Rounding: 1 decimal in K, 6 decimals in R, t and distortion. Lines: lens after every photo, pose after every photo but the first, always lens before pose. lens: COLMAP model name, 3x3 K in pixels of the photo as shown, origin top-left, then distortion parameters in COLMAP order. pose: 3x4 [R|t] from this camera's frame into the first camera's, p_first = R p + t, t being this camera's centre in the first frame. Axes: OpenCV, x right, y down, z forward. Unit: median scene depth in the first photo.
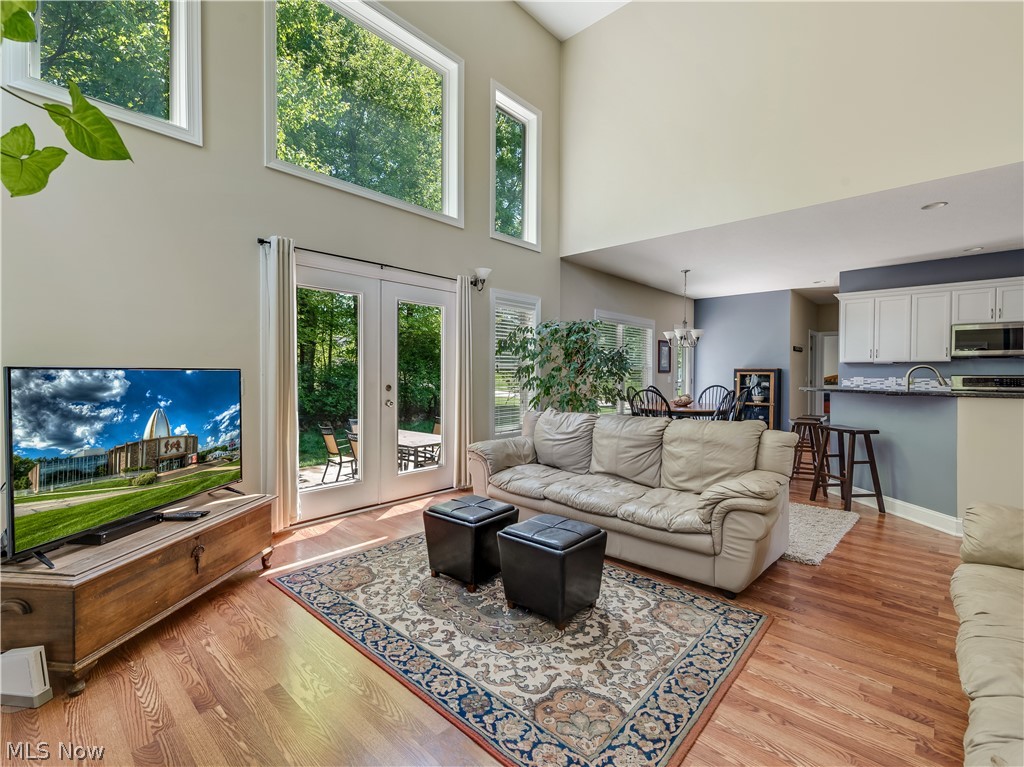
lens RADIAL K [[460.4, 0, 488.6], [0, 460.4, 374.1], [0, 0, 1]] dist [0.012616, -0.004347]
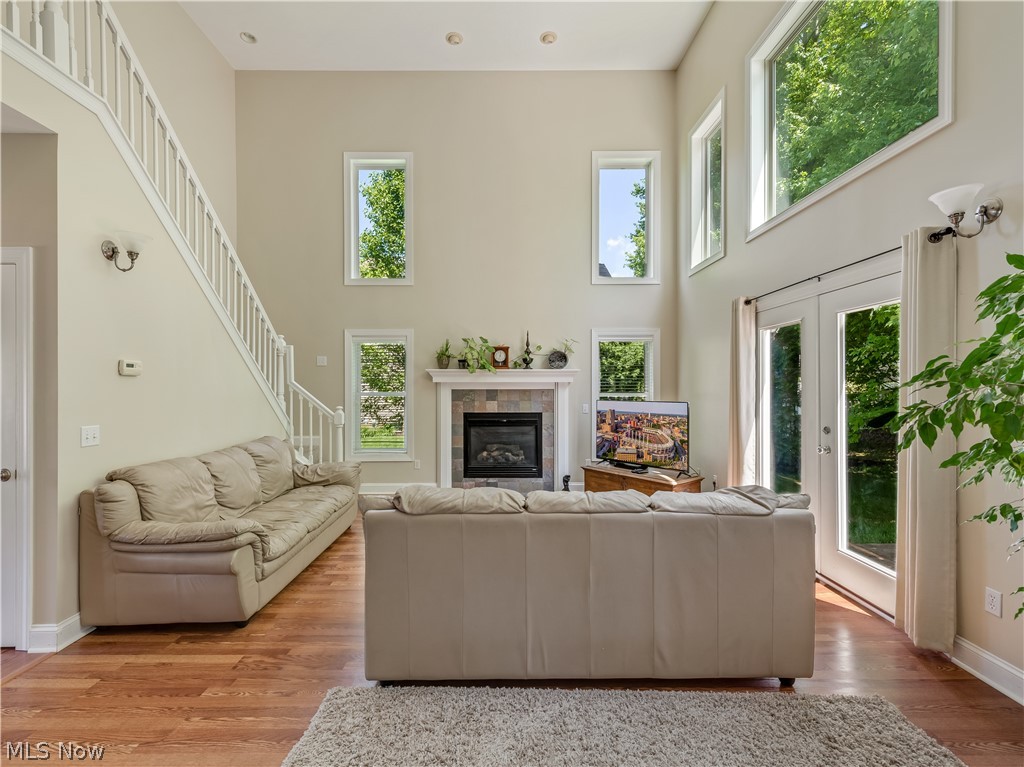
lens RADIAL K [[460.4, 0, 520.1], [0, 460.4, 388.3], [0, 0, 1]] dist [0.012616, -0.004347]
pose [[-0.694689, -0.002984, -0.719304, 1.458657], [-0.005349, 0.999985, 0.001017, -0.079849], [0.719290, 0.004554, -0.694695, 2.419327]]
